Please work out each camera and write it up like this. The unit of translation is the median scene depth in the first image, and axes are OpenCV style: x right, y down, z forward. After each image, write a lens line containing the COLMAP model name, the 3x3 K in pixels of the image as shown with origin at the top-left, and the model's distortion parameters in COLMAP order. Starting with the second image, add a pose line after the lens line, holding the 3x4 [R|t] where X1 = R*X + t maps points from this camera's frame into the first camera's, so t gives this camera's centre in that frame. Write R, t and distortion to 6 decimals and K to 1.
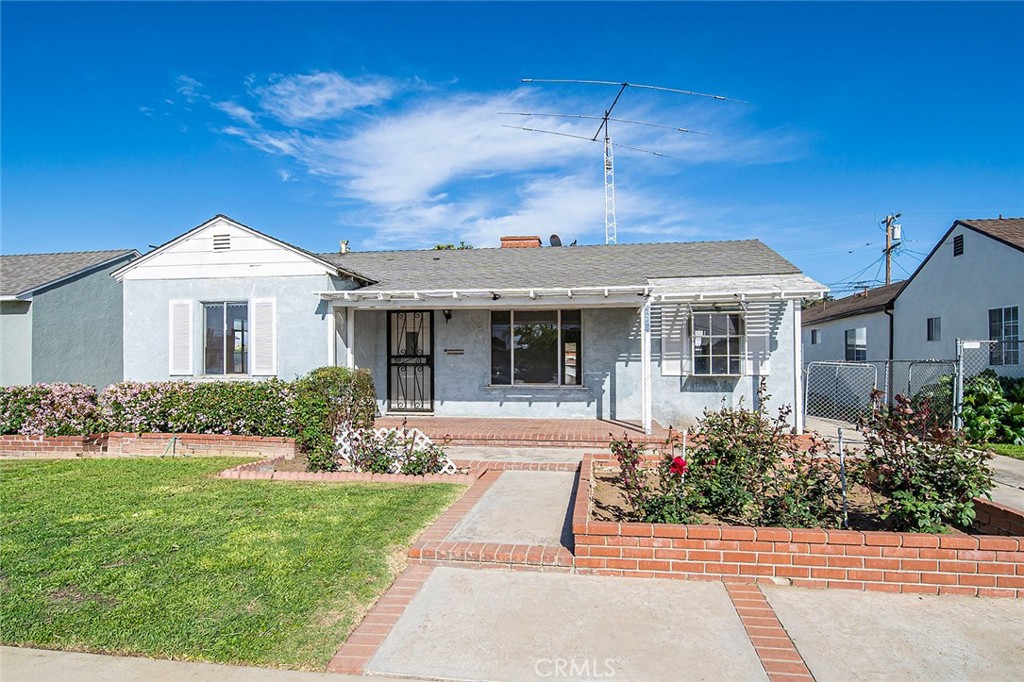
lens RADIAL K [[555.5, 0, 509.0], [0, 555.5, 364.3], [0, 0, 1]] dist [0.002411, -0.000083]
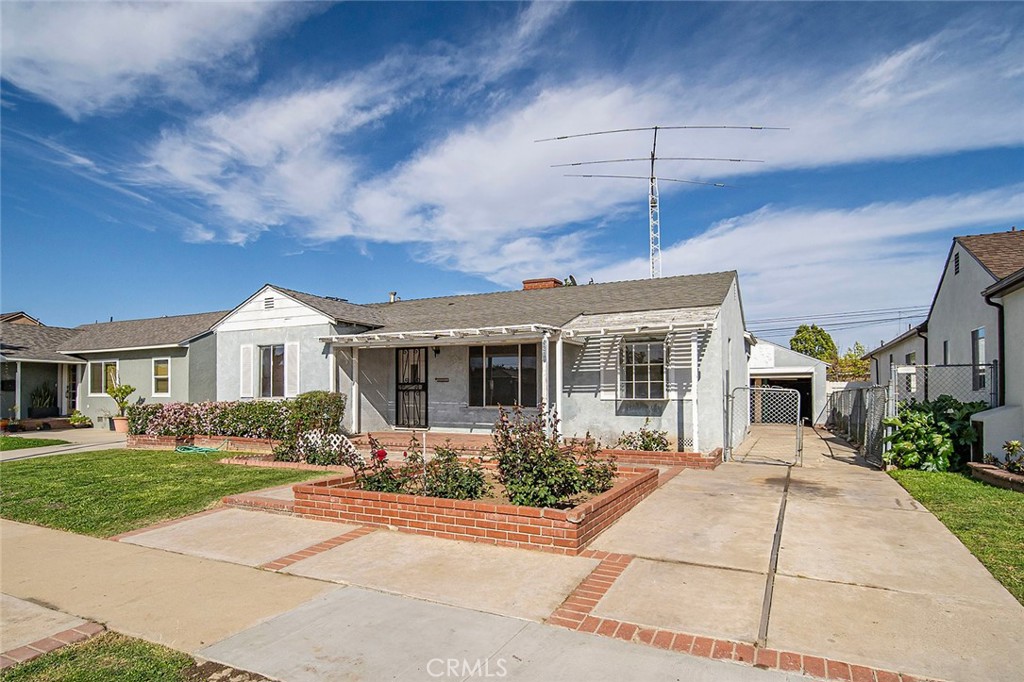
lens RADIAL K [[535.7, 0, 511.5], [0, 535.7, 393.2], [0, 0, 1]] dist [-0.001831, -0.000068]
pose [[0.955798, 0.001026, -0.294022, 0.467105], [-0.000805, 0.999999, 0.000875, 0.007032], [0.294022, -0.000600, 0.955798, -0.117598]]
